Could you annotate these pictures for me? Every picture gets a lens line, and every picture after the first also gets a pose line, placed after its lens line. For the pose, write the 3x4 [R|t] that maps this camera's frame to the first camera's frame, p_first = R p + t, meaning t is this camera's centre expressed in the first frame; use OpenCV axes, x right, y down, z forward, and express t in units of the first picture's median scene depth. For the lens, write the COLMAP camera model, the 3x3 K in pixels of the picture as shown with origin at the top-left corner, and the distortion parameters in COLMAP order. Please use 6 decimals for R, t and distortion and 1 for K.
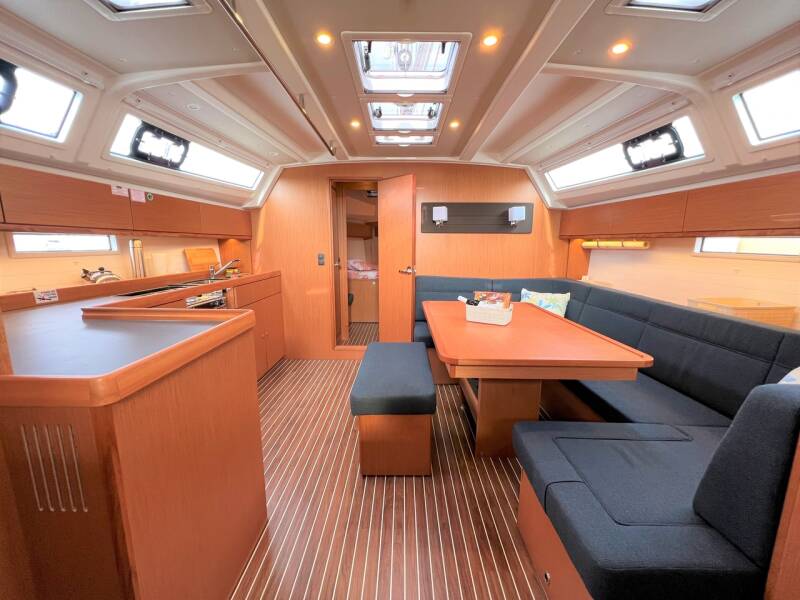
lens RADIAL K [[318.1, 0, 400.0], [0, 318.1, 300.0], [0, 0, 1]] dist [-0.000163, 0.000131]
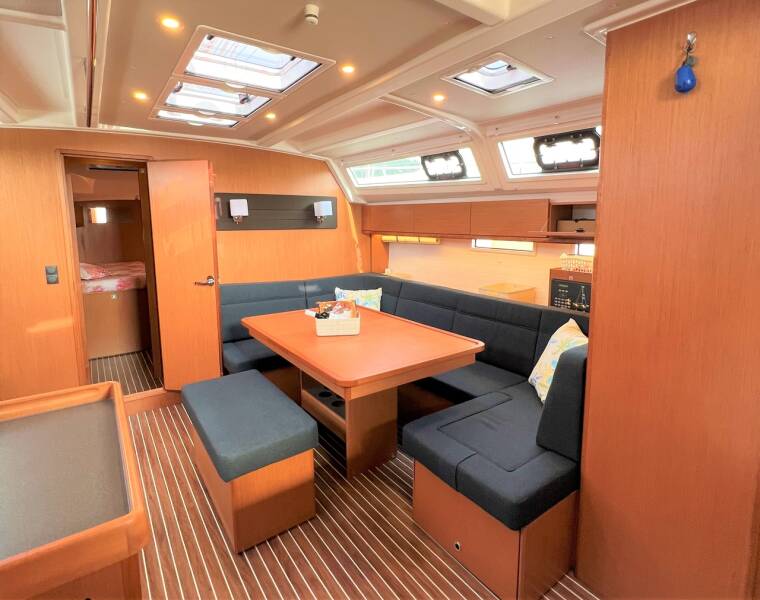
lens RADIAL K [[405.0, 0, 381.9], [0, 405.0, 276.2], [0, 0, 1]] dist [-0.000858, -0.000347]
pose [[0.804341, -0.088209, 0.587584, -0.311981], [0.108836, 0.994060, 0.000244, -0.086039], [-0.584115, 0.063754, 0.809163, -0.063474]]
